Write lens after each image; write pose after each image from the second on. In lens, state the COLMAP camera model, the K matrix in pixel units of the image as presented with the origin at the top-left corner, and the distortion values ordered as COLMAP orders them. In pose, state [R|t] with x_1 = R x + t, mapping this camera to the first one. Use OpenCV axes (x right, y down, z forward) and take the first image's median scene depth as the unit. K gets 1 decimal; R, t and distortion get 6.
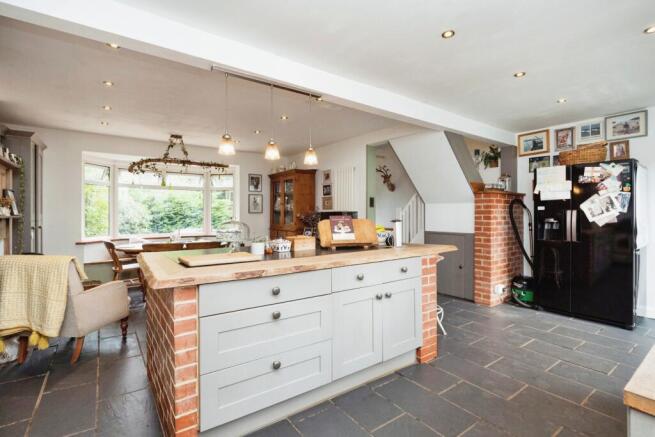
lens RADIAL K [[301.8, 0, 325.5], [0, 301.8, 211.4], [0, 0, 1]] dist [-0.001340, -0.000167]
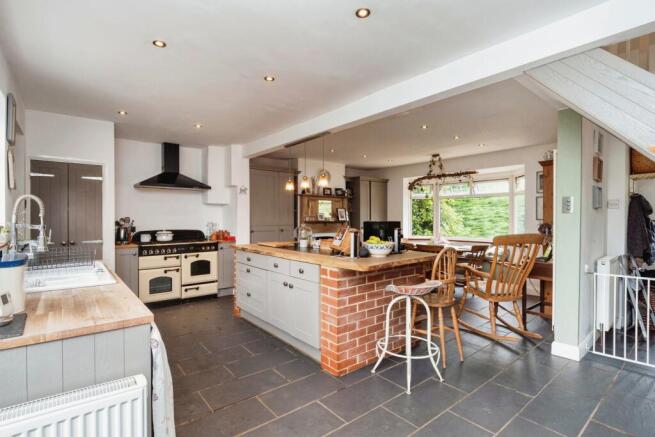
lens RADIAL K [[322.2, 0, 327.5], [0, 322.2, 218.5], [0, 0, 1]] dist [0.000888, 0.000049]
pose [[0.061995, 0.004766, -0.998065, 0.778924], [0.006207, 0.999967, 0.005161, -0.009988], [0.998057, -0.006515, 0.061963, 0.519687]]
